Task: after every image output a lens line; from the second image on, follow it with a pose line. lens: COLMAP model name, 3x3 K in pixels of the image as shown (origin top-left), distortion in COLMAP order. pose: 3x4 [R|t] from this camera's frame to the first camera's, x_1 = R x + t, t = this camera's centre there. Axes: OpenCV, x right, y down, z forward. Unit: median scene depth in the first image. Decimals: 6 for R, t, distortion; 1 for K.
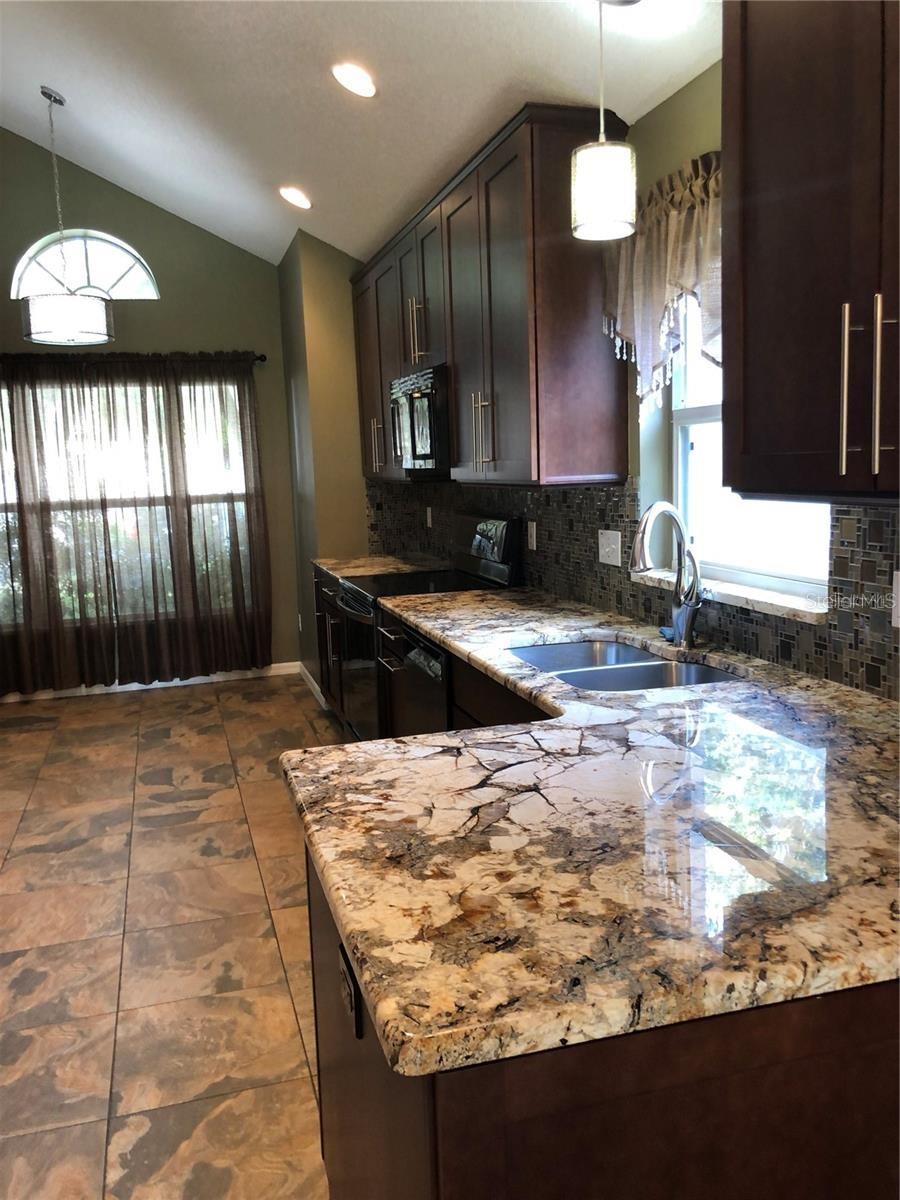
lens RADIAL K [[983.5, 0, 438.9], [0, 983.5, 593.6], [0, 0, 1]] dist [0.049531, -0.072907]
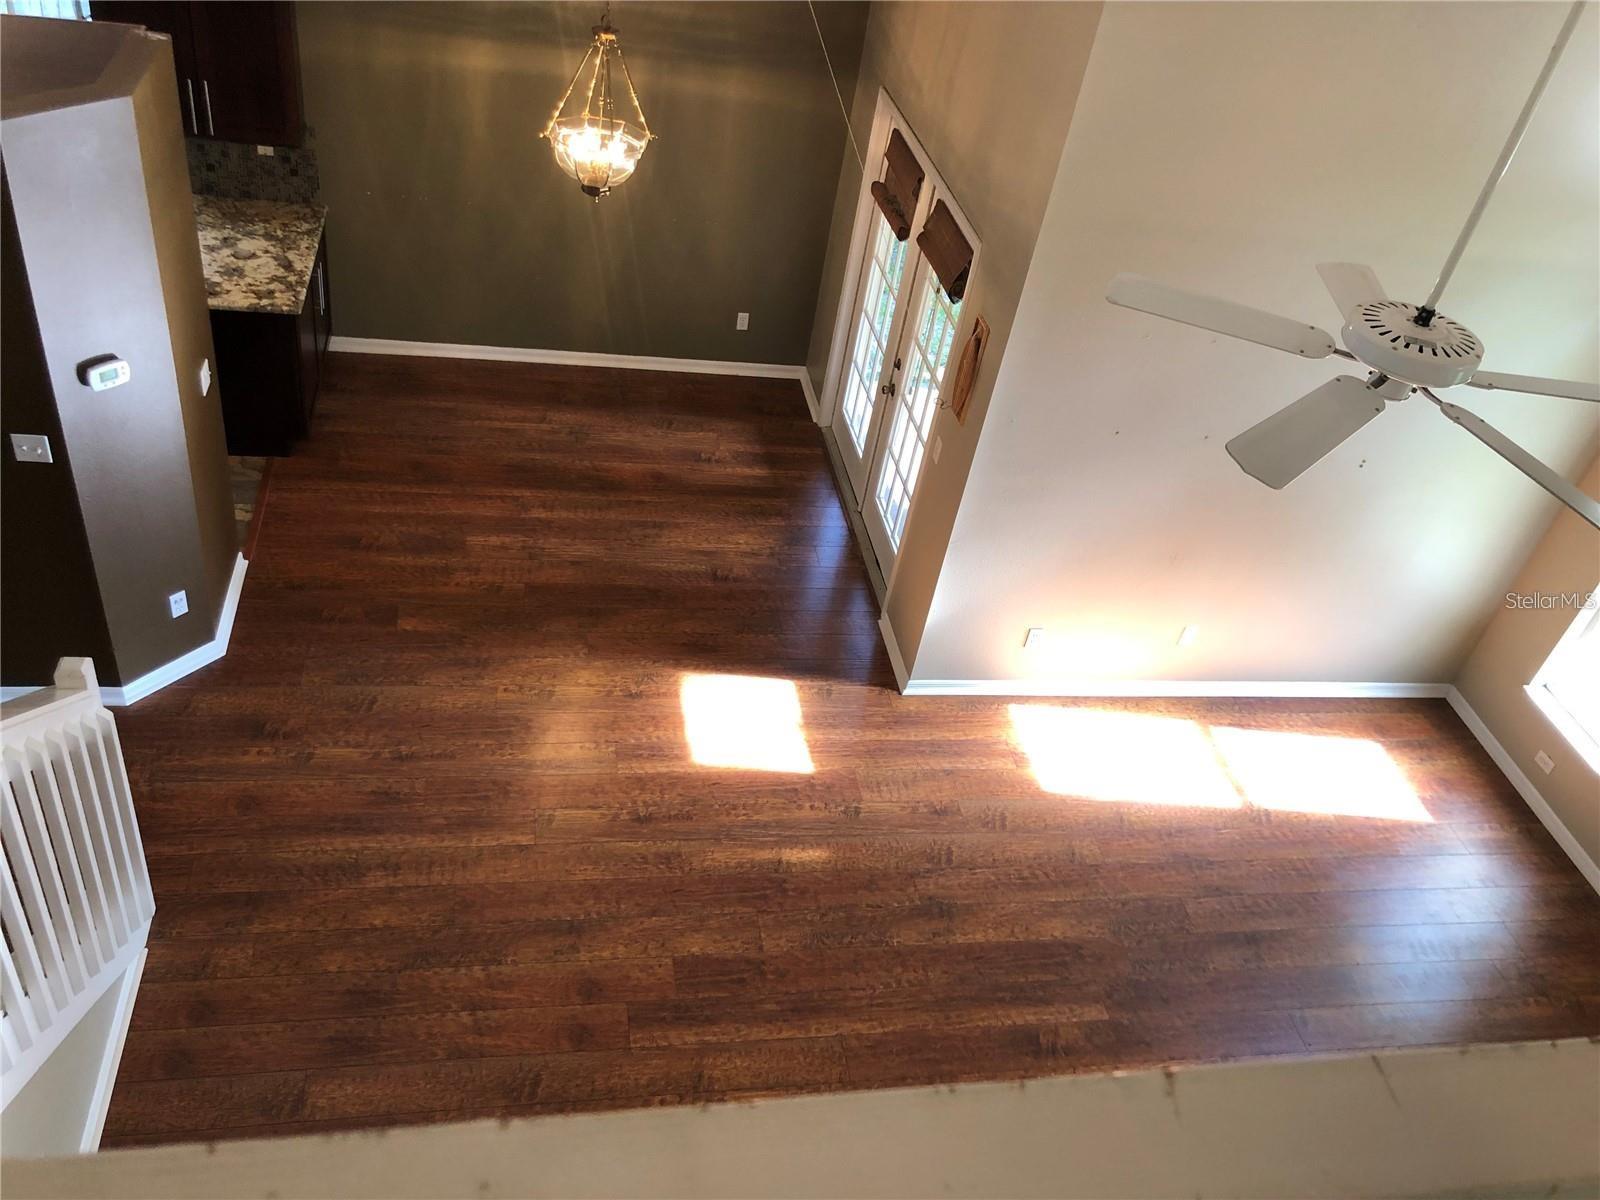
lens RADIAL K [[1311.3, 0, 800.0], [0, 1311.3, 600.0], [0, 0, 1]] dist [0.049531, -0.072907]
pose [[0.096455, -0.568403, 0.817077, -2.600095], [-0.028272, 0.819009, 0.573084, -0.968251], [-0.994936, -0.078377, 0.062927, -0.904953]]
